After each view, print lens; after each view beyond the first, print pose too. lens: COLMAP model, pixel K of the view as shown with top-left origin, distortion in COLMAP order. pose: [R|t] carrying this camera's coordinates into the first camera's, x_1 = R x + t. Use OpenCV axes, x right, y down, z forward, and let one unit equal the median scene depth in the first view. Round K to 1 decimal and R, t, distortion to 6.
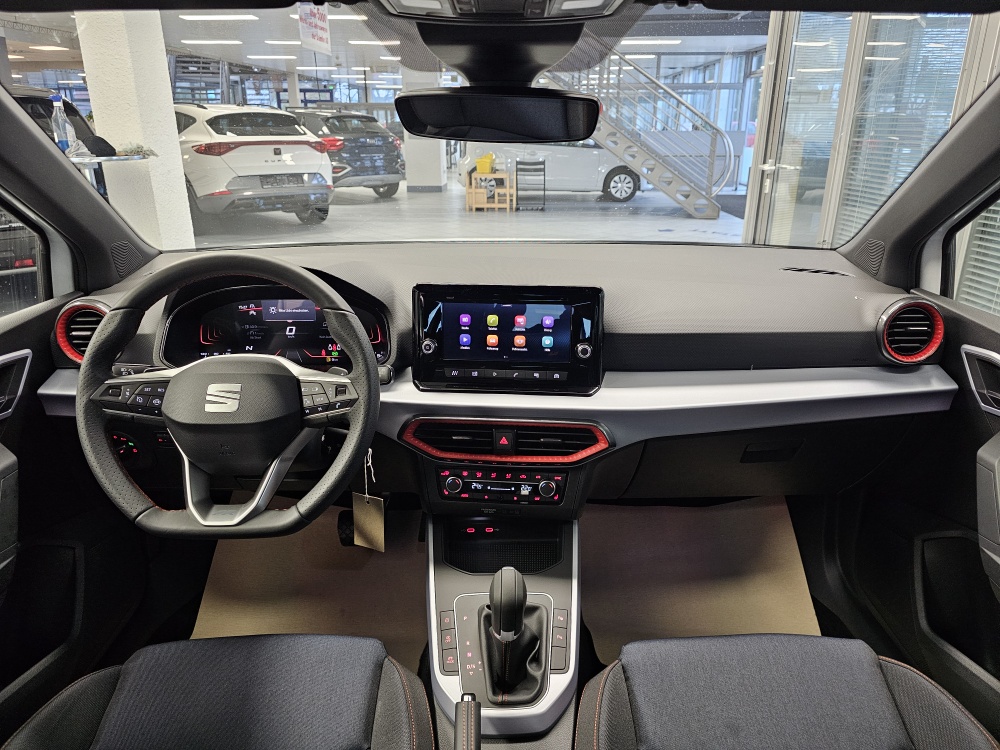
lens RADIAL K [[659.4, 0, 500.4], [0, 659.4, 352.2], [0, 0, 1]] dist [0.130207, -0.167146]
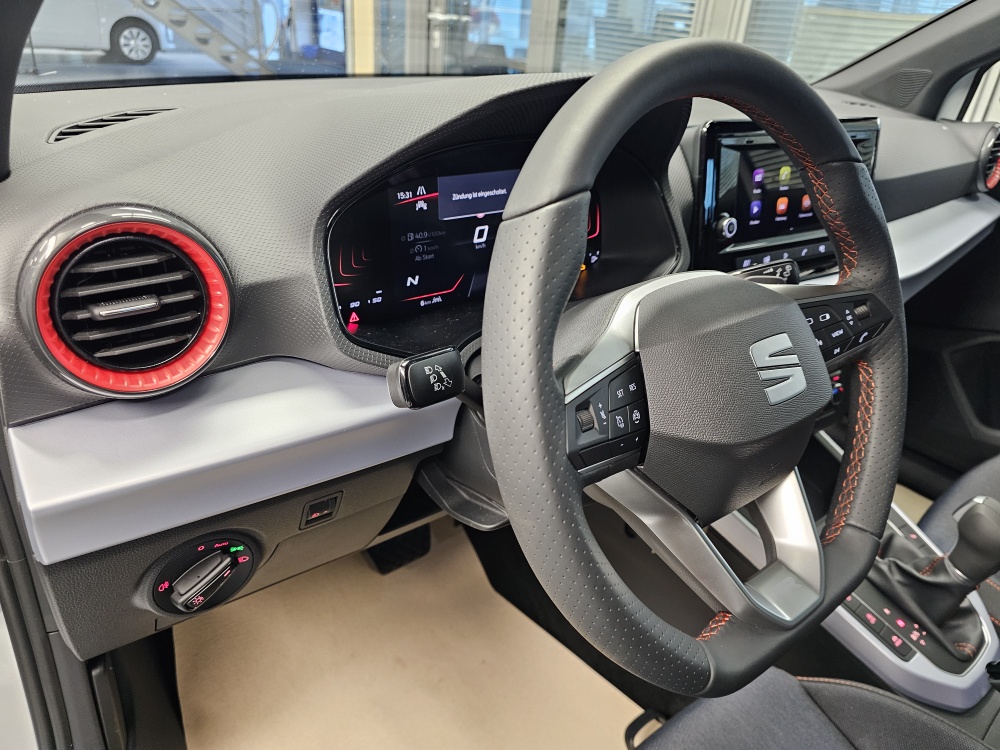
lens RADIAL K [[694.5, 0, 500.0], [0, 694.5, 375.0], [0, 0, 1]] dist [0.051890, -0.065318]
pose [[0.788310, -0.239775, 0.566635, -0.677366], [0.129627, 0.964993, 0.228004, -0.051154], [-0.601468, -0.106287, 0.791795, 0.584492]]
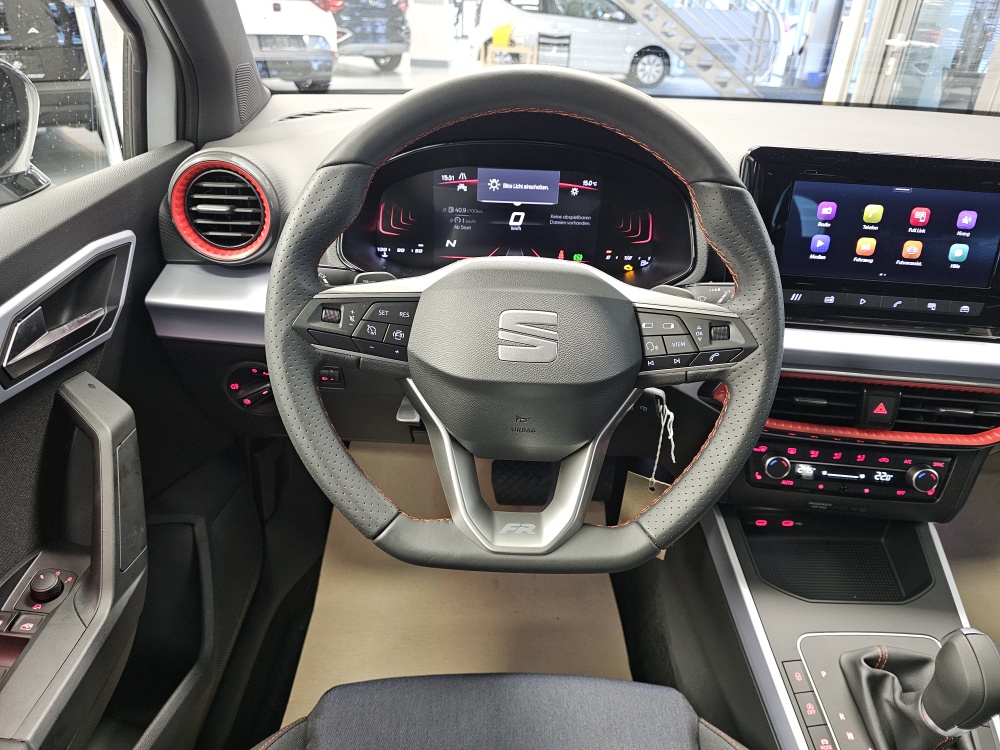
lens RADIAL K [[681.5, 0, 498.8], [0, 681.5, 354.6], [0, 0, 1]] dist [0.060032, -0.060459]
pose [[0.999066, 0.039719, 0.016993, -0.359211], [-0.041836, 0.987602, 0.151299, -0.001682], [-0.010773, -0.151869, 0.988342, 0.346406]]
